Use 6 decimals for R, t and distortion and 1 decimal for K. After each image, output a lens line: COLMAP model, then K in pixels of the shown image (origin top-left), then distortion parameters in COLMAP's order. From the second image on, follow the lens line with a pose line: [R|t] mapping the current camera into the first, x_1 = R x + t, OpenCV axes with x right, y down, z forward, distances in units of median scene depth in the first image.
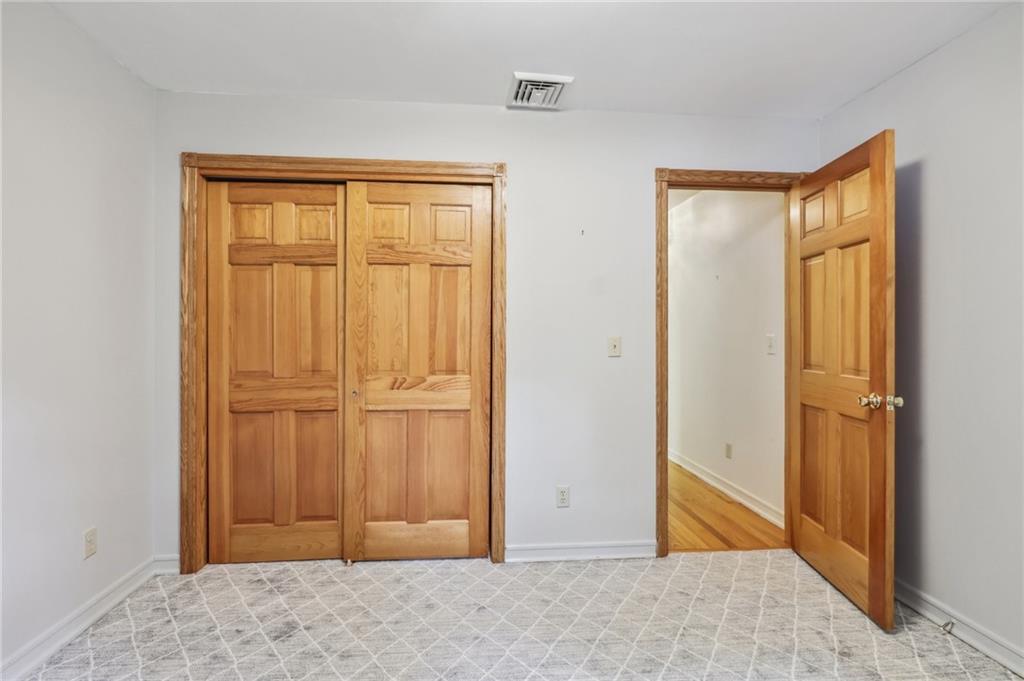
lens RADIAL K [[482.4, 0, 501.6], [0, 482.4, 336.8], [0, 0, 1]] dist [-0.000205, -0.000069]
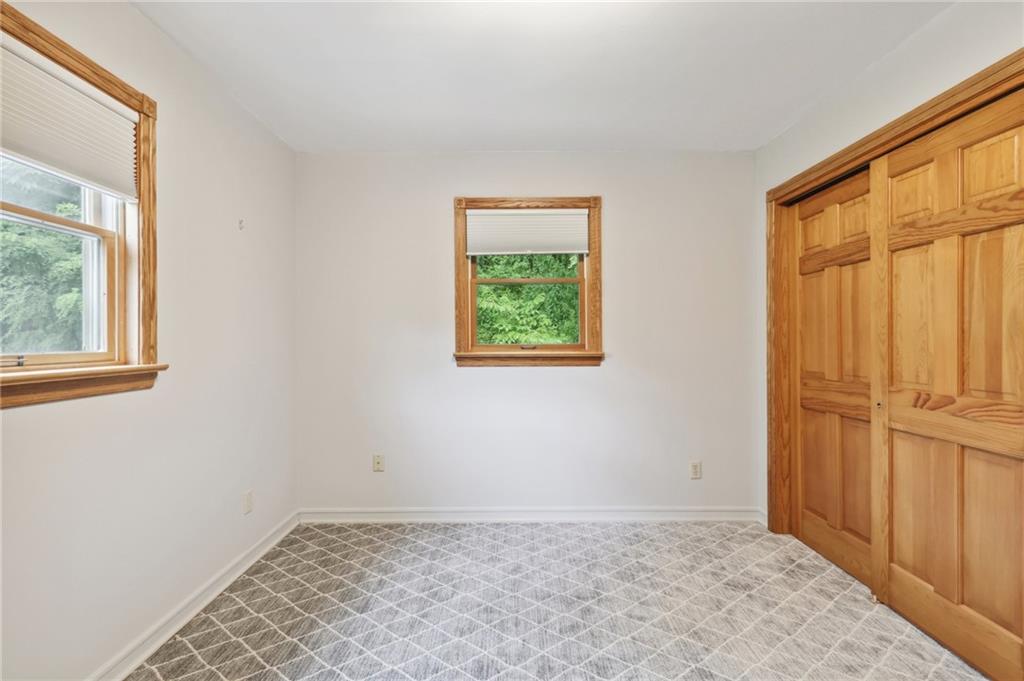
lens RADIAL K [[482.4, 0, 501.6], [0, 482.4, 336.8], [0, 0, 1]] dist [-0.000205, -0.000069]
pose [[-0.106741, -0.005665, -0.994271, 0.620531], [0.004275, 0.999972, -0.006156, -0.002486], [0.994278, -0.004908, -0.106714, 0.423162]]
